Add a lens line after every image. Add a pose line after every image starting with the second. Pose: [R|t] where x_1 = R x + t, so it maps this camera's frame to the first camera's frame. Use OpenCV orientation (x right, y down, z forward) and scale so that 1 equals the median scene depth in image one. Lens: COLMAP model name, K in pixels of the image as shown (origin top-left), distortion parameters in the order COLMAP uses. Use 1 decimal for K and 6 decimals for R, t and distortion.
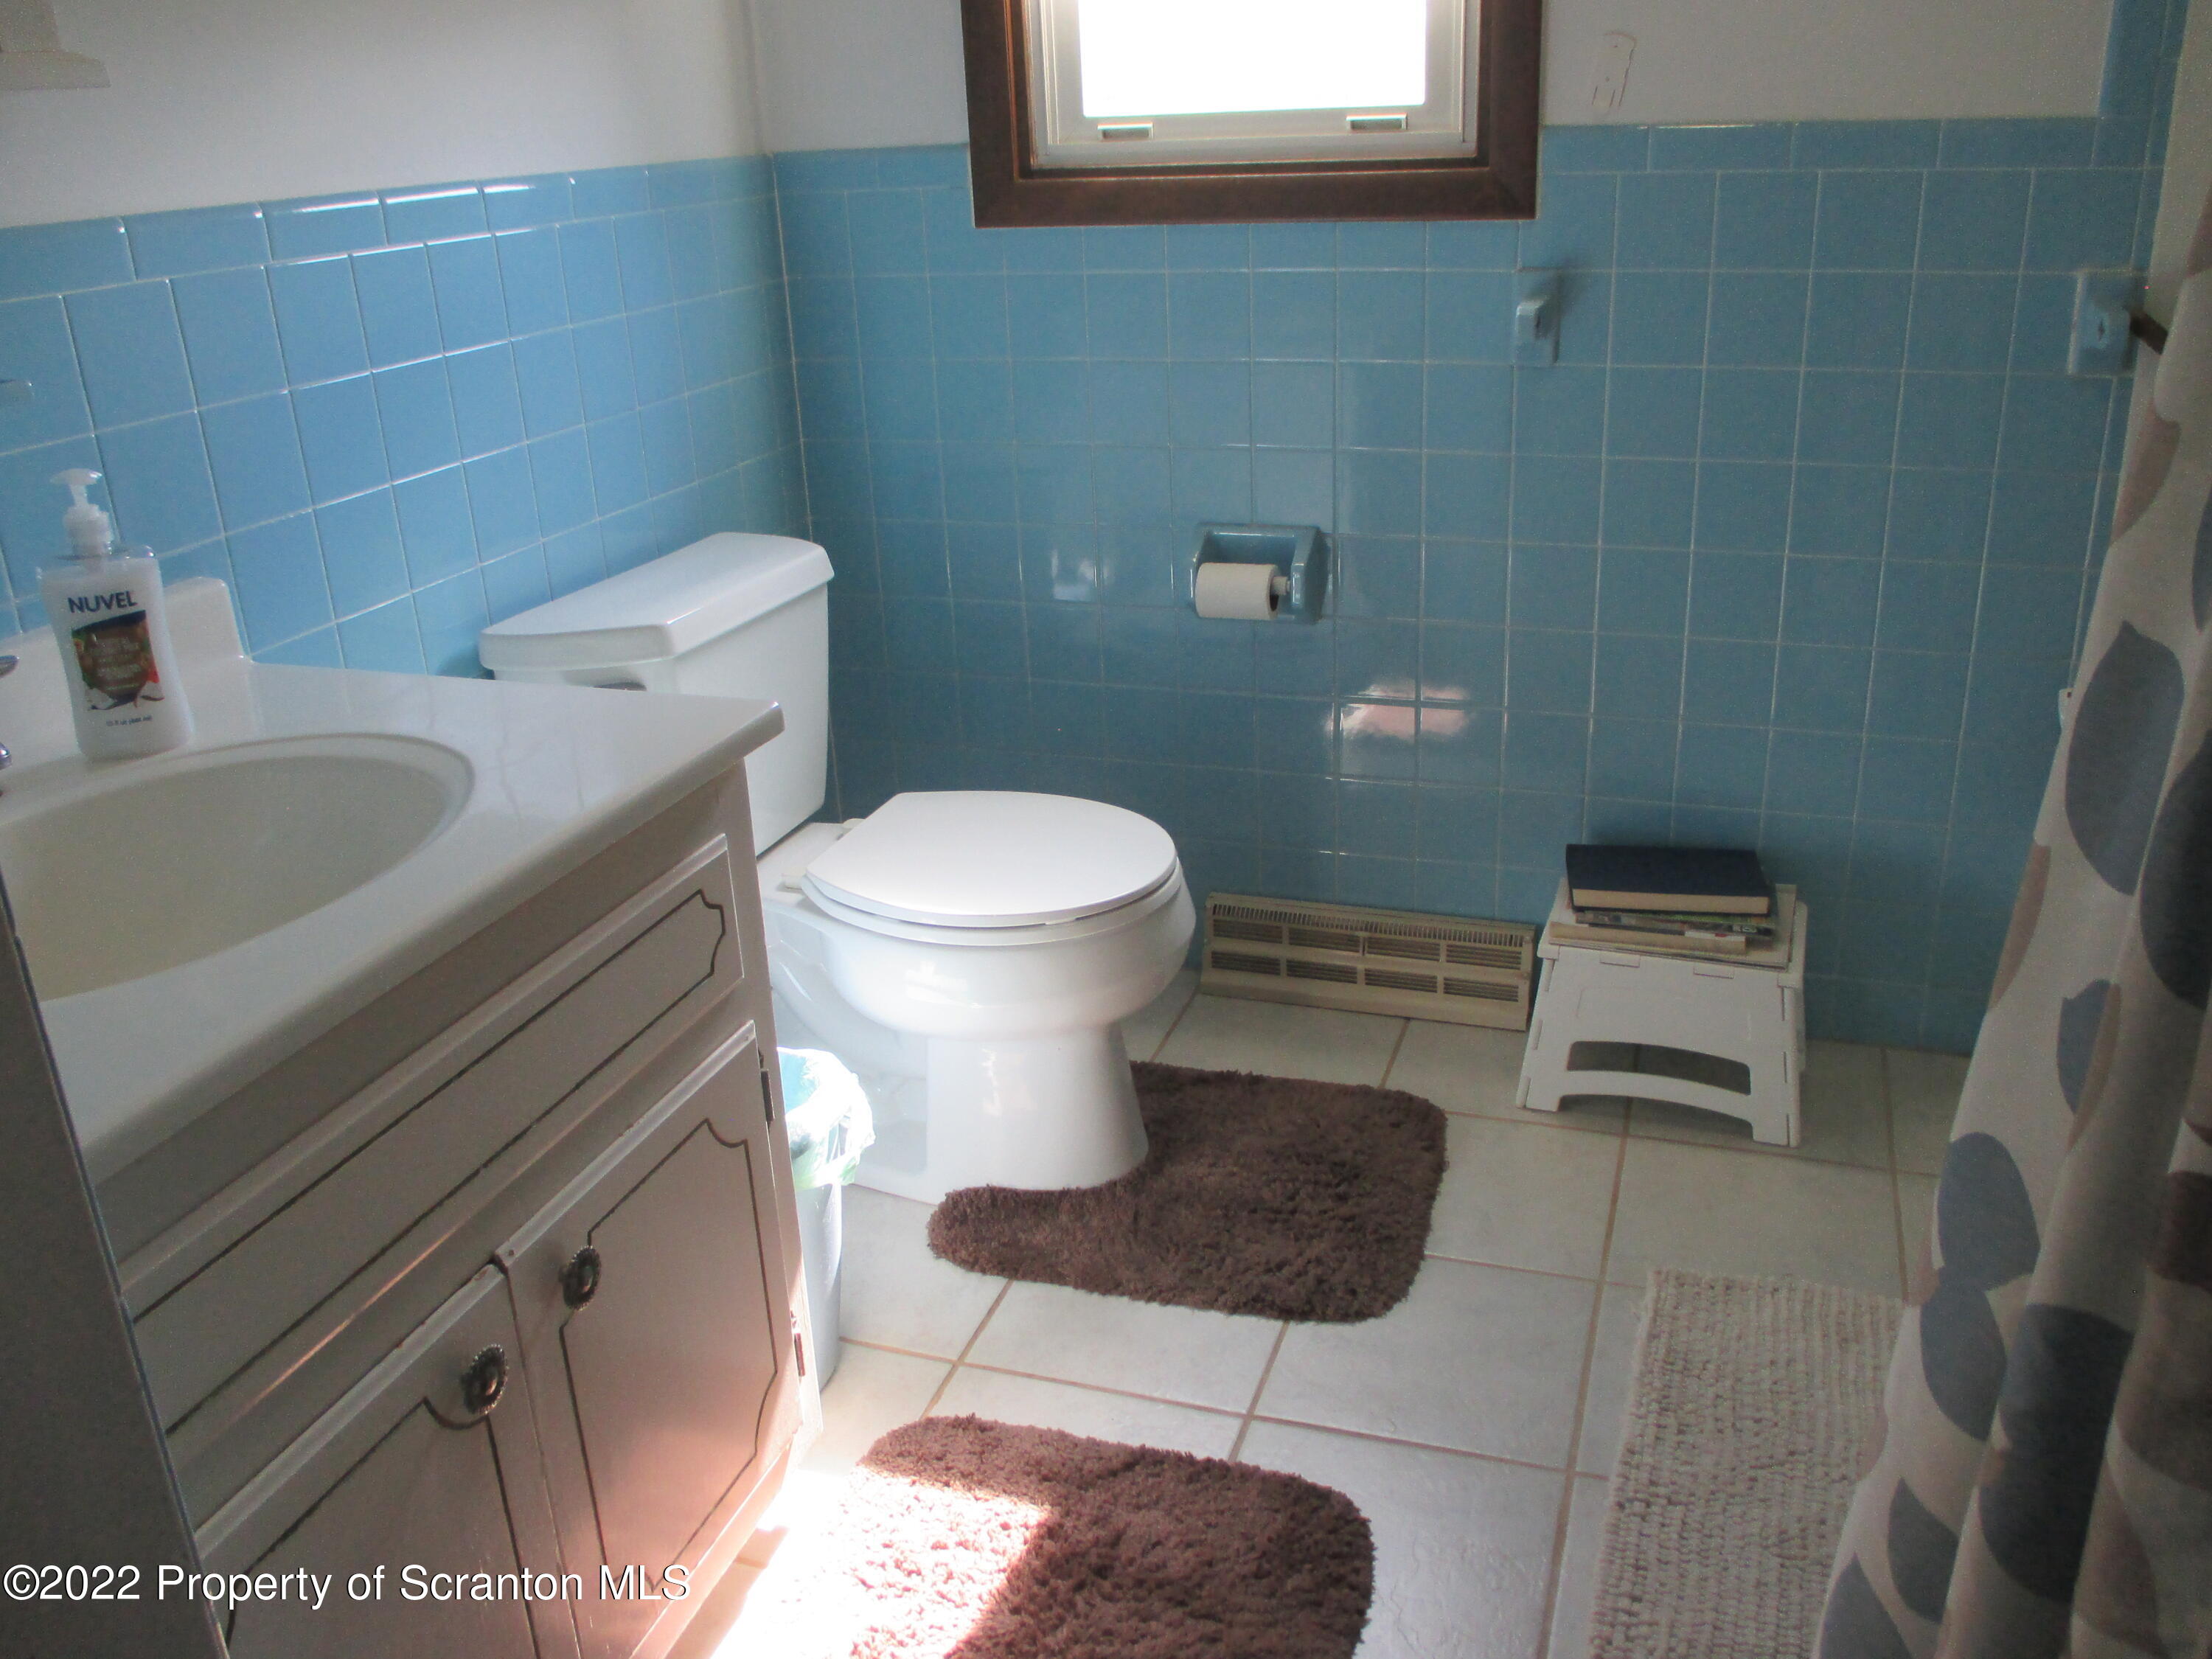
lens RADIAL K [[1861.5, 0, 1104.8], [0, 1861.5, 813.9], [0, 0, 1]] dist [-0.043415, -0.001395]
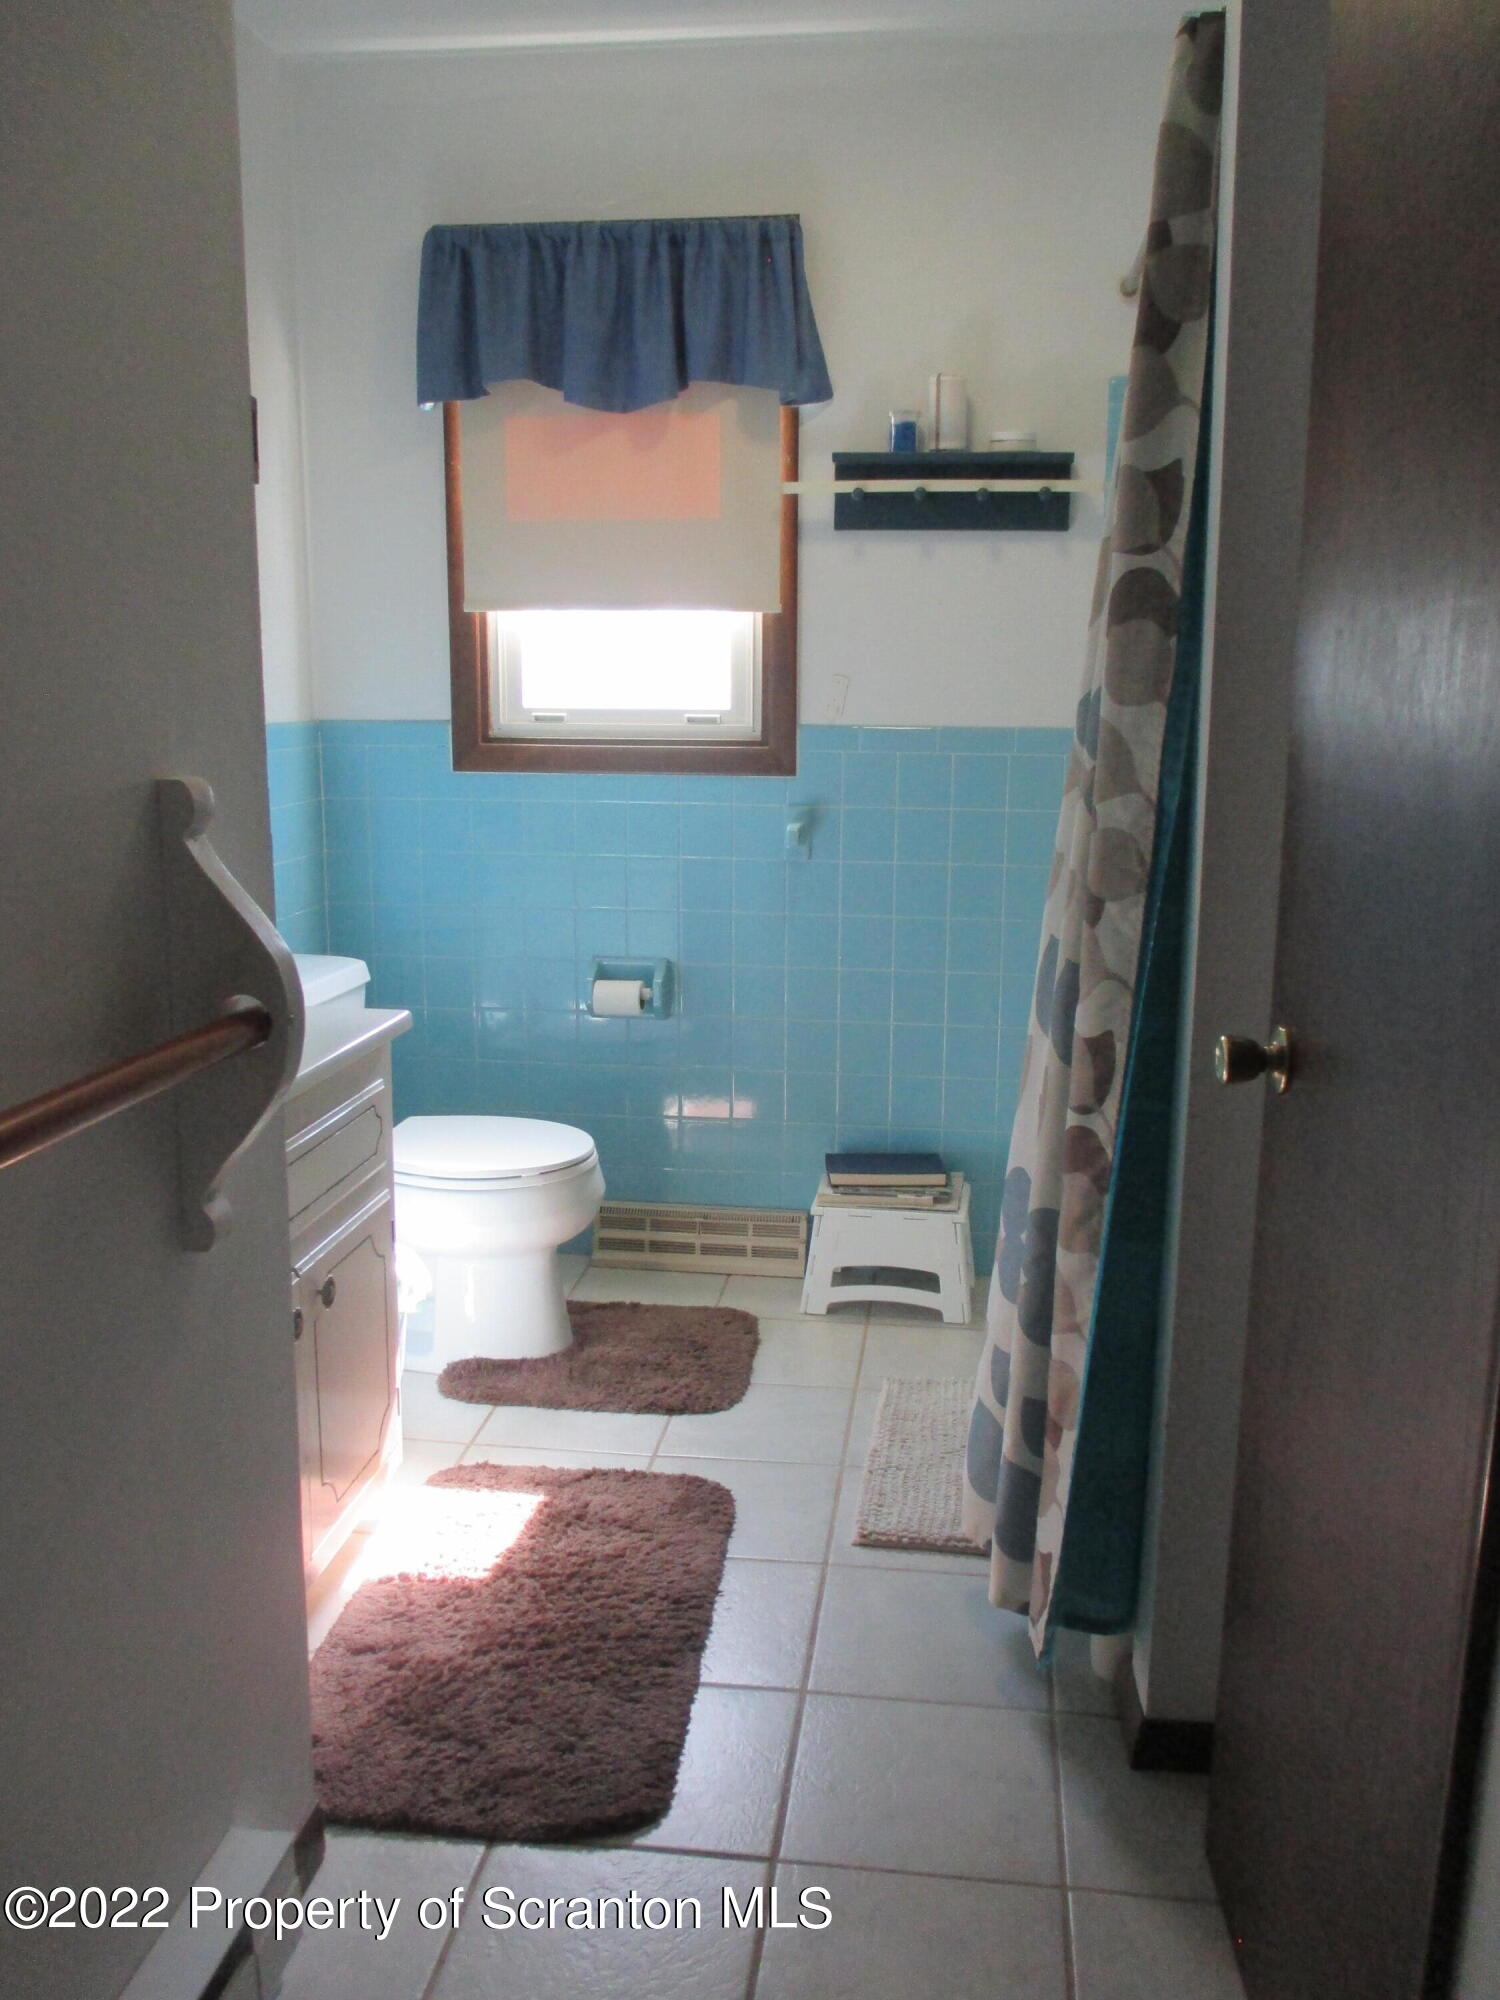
lens RADIAL K [[1683.1, 0, 742.8], [0, 1683.1, 1001.8], [0, 0, 1]] dist [-0.043415, -0.001395]
pose [[0.980094, 0.010986, 0.198230, -0.121890], [0.025387, 0.983336, -0.180015, 0.161548], [-0.196904, 0.181464, 0.963483, -0.450963]]
